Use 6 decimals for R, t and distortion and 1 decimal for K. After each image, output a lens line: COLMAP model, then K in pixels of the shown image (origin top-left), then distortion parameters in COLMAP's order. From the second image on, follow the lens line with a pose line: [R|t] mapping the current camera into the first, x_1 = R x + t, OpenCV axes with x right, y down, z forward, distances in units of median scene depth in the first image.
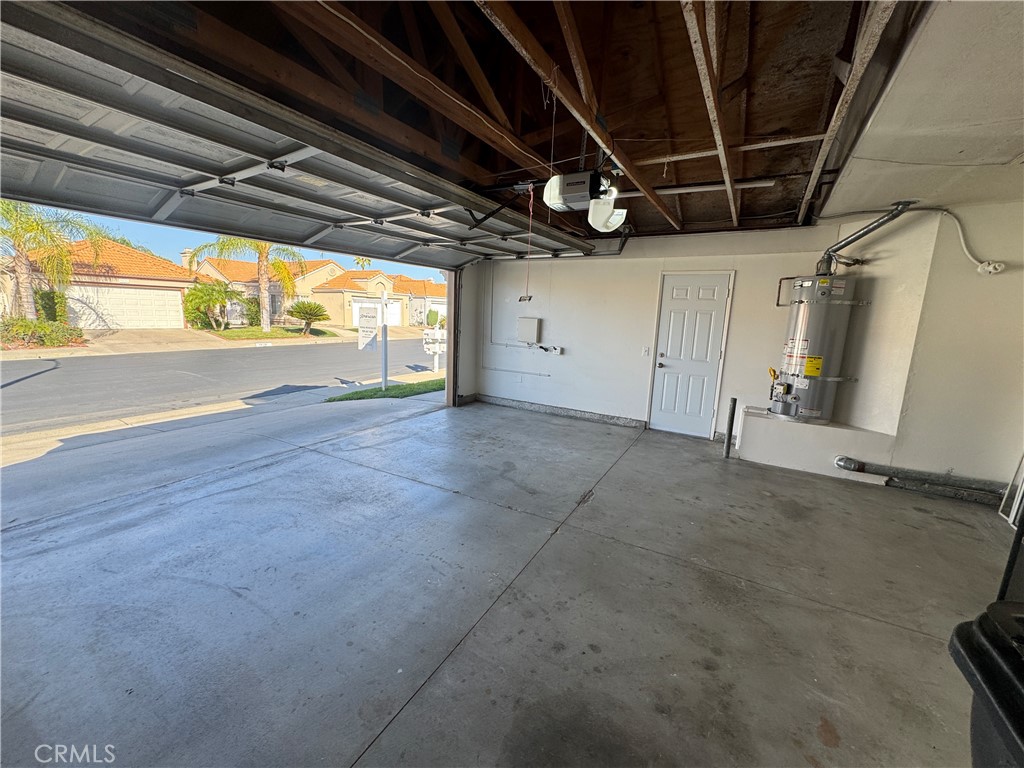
lens RADIAL K [[407.9, 0, 510.4], [0, 407.9, 384.9], [0, 0, 1]] dist [-0.004166, 0.000659]
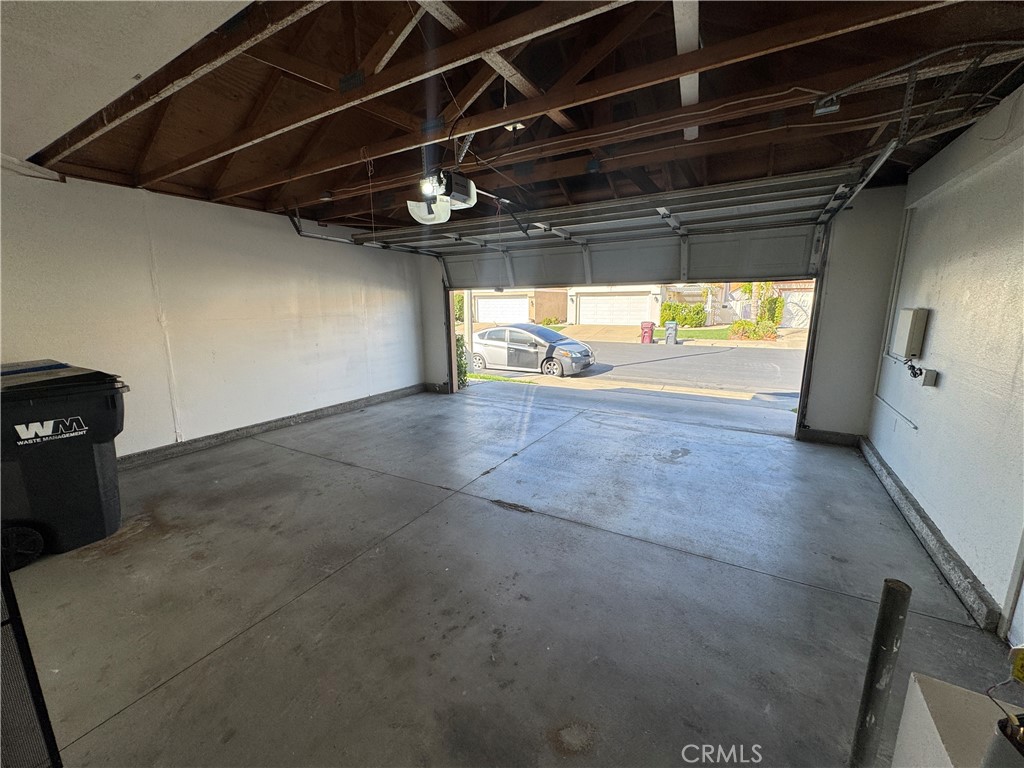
lens RADIAL K [[407.9, 0, 510.8], [0, 407.9, 385.3], [0, 0, 1]] dist [-0.004166, 0.000659]
pose [[0.003061, 0.162527, -0.986699, 0.770629], [-0.169285, 0.972547, 0.159671, -0.092303], [0.985562, 0.166545, 0.030490, 0.698840]]
